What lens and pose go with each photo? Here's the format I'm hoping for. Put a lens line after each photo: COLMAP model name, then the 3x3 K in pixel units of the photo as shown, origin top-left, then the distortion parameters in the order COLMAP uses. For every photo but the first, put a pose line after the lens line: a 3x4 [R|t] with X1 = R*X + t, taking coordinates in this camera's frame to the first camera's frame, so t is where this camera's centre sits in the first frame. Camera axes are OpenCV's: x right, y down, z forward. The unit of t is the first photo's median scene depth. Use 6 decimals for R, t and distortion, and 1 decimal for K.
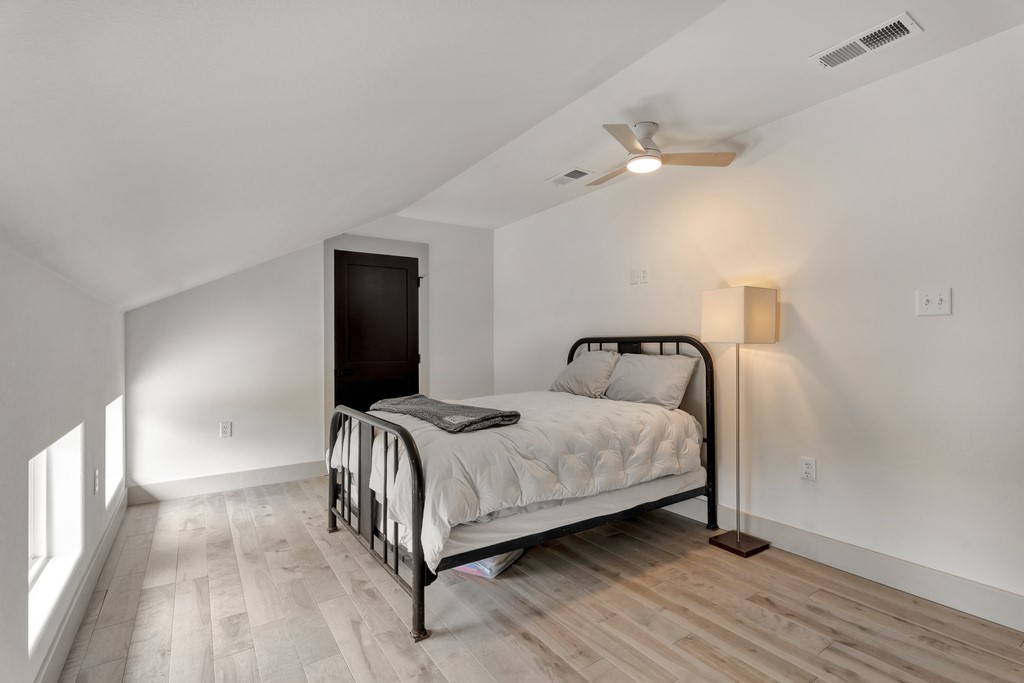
lens RADIAL K [[456.1, 0, 509.7], [0, 456.1, 340.8], [0, 0, 1]] dist [0.003405, 0.000510]
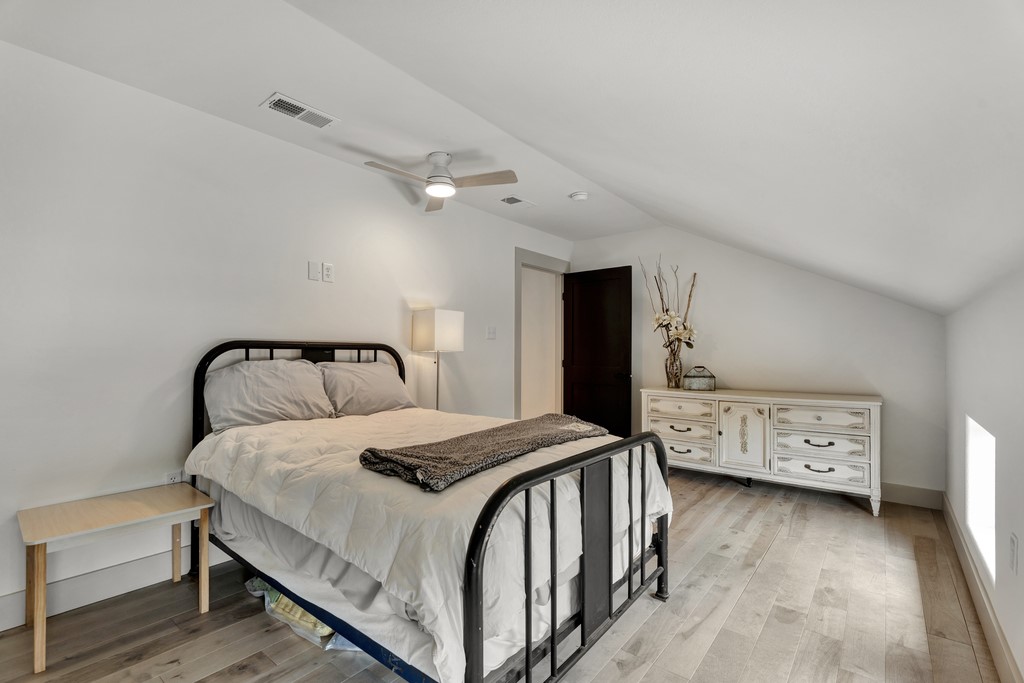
lens RADIAL K [[458.1, 0, 509.8], [0, 458.1, 353.3], [0, 0, 1]] dist [-0.001625, -0.000175]
pose [[-0.273664, 0.010860, 0.961764, -0.713736], [-0.008242, 0.999873, -0.013635, 0.022436], [-0.961790, -0.011658, -0.273540, 0.990895]]
